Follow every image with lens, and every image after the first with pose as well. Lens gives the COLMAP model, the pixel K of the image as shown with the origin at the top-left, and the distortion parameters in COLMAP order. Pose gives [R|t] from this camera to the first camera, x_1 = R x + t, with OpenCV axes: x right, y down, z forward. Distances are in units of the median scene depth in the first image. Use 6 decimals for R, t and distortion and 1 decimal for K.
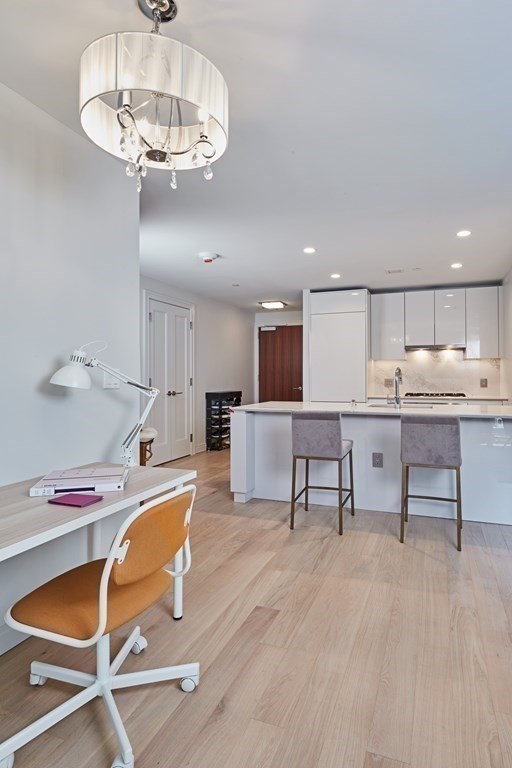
lens RADIAL K [[412.9, 0, 117.1], [0, 412.9, 375.7], [0, 0, 1]] dist [-0.001059, -0.000716]
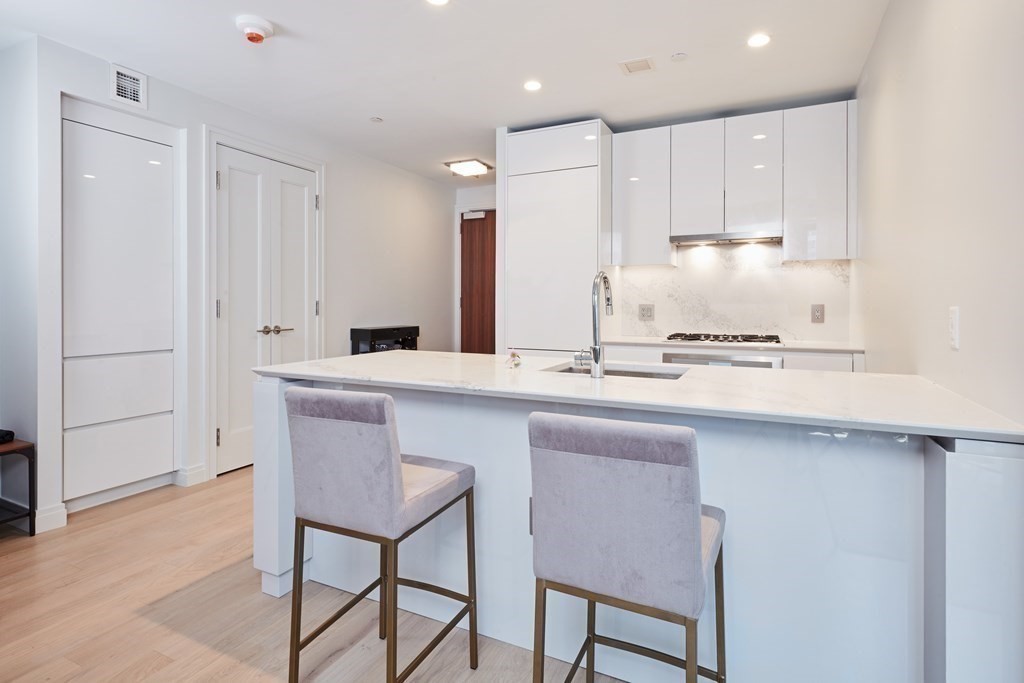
lens RADIAL K [[540.4, 0, 445.8], [0, 540.4, 303.7], [0, 0, 1]] dist [-0.000630, -0.000288]
pose [[0.995288, 0.008964, 0.096551, 0.371371], [-0.009125, 0.999958, 0.001230, 0.008553], [-0.096536, -0.002105, 0.995327, 0.389868]]
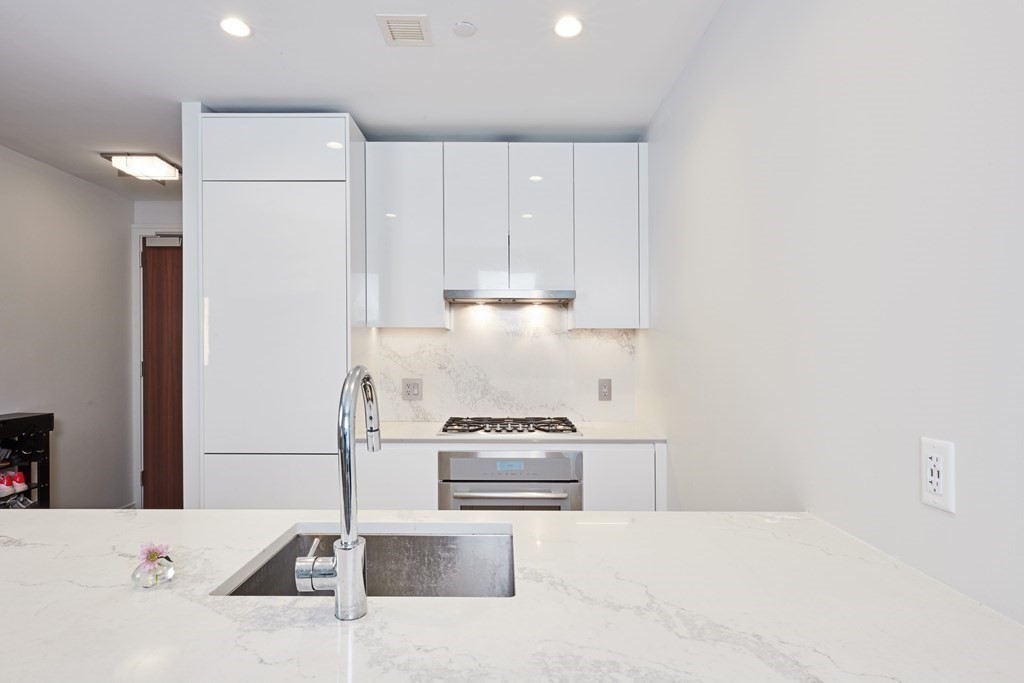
lens RADIAL K [[550.5, 0, 512.3], [0, 550.5, 349.1], [0, 0, 1]] dist [-0.001059, -0.000716]
pose [[0.789413, 0.003881, 0.613850, 0.445283], [-0.000940, 0.999986, -0.005114, -0.017752], [-0.613861, 0.003460, 0.789406, 0.577134]]
